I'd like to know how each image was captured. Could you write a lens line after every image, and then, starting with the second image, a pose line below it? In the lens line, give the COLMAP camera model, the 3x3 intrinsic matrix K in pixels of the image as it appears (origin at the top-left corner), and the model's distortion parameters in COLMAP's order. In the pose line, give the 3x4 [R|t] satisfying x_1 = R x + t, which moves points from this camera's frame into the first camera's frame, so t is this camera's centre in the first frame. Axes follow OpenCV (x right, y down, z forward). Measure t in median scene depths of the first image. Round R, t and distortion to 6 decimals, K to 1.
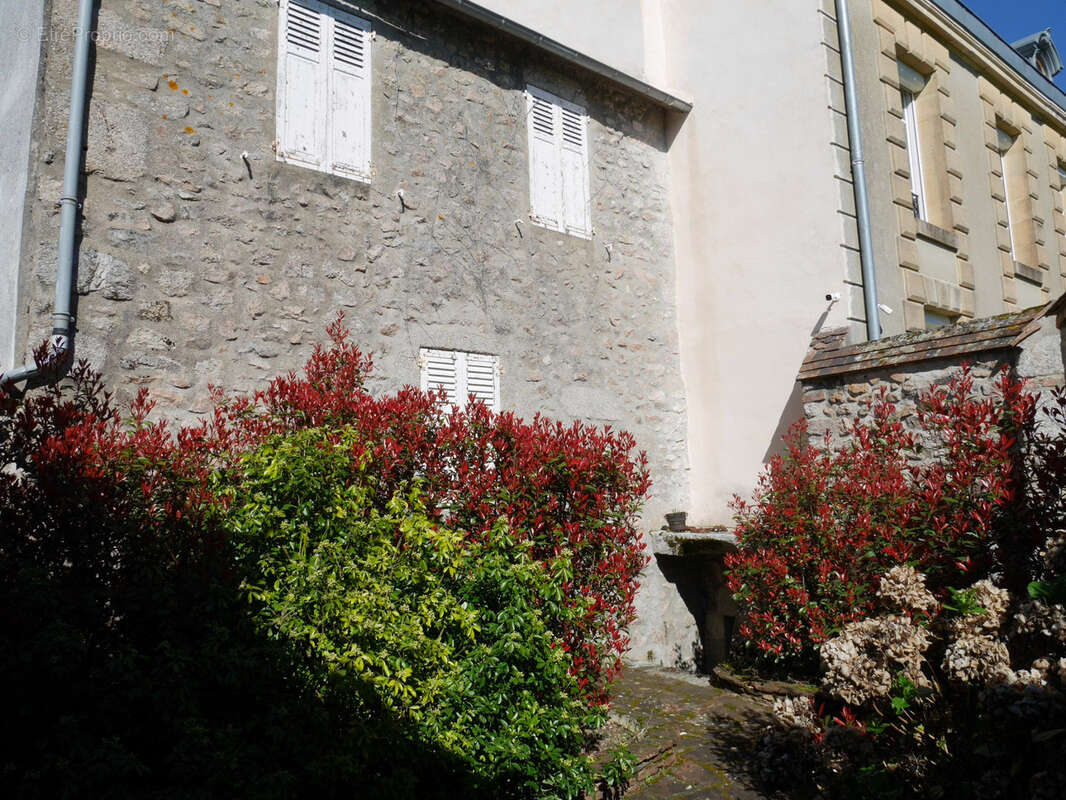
lens RADIAL K [[771.2, 0, 533.6], [0, 771.2, 395.7], [0, 0, 1]] dist [-0.076991, 0.035205]
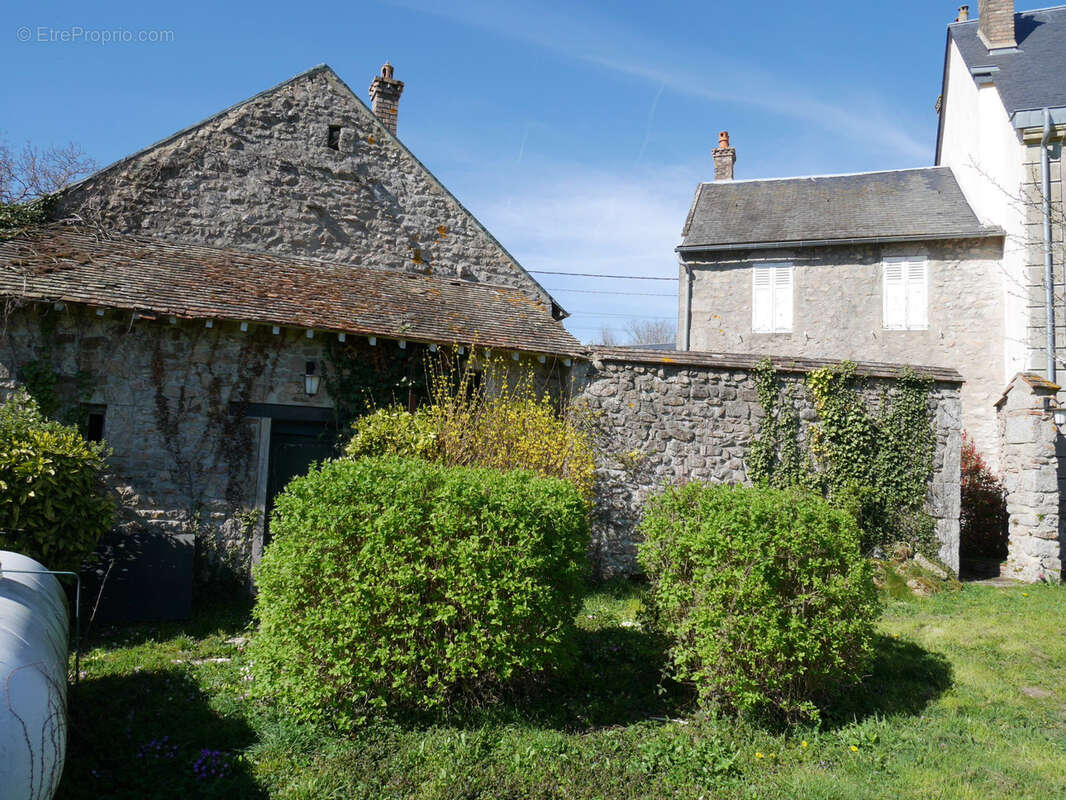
lens RADIAL K [[771.2, 0, 537.7], [0, 771.2, 398.4], [0, 0, 1]] dist [-0.076991, 0.035205]
pose [[0.469178, -0.019864, -0.882880, 1.321862], [0.055472, 0.998436, 0.007015, -0.105872], [0.881360, -0.052267, 0.469545, -0.752878]]
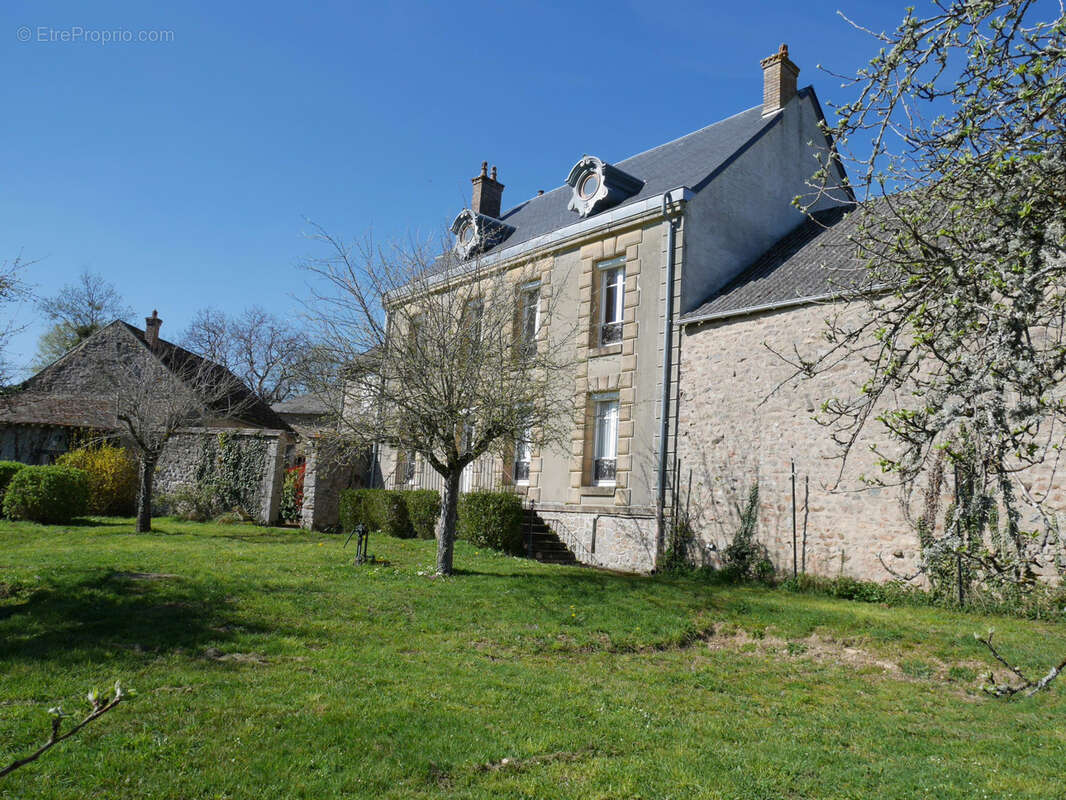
lens RADIAL K [[771.2, 0, 534.9], [0, 771.2, 402.7], [0, 0, 1]] dist [-0.076991, 0.035205]
pose [[0.034941, -0.115230, -0.992724, 3.553672], [0.062808, 0.991620, -0.112892, 0.193499], [0.997414, -0.058407, 0.041886, 1.462313]]
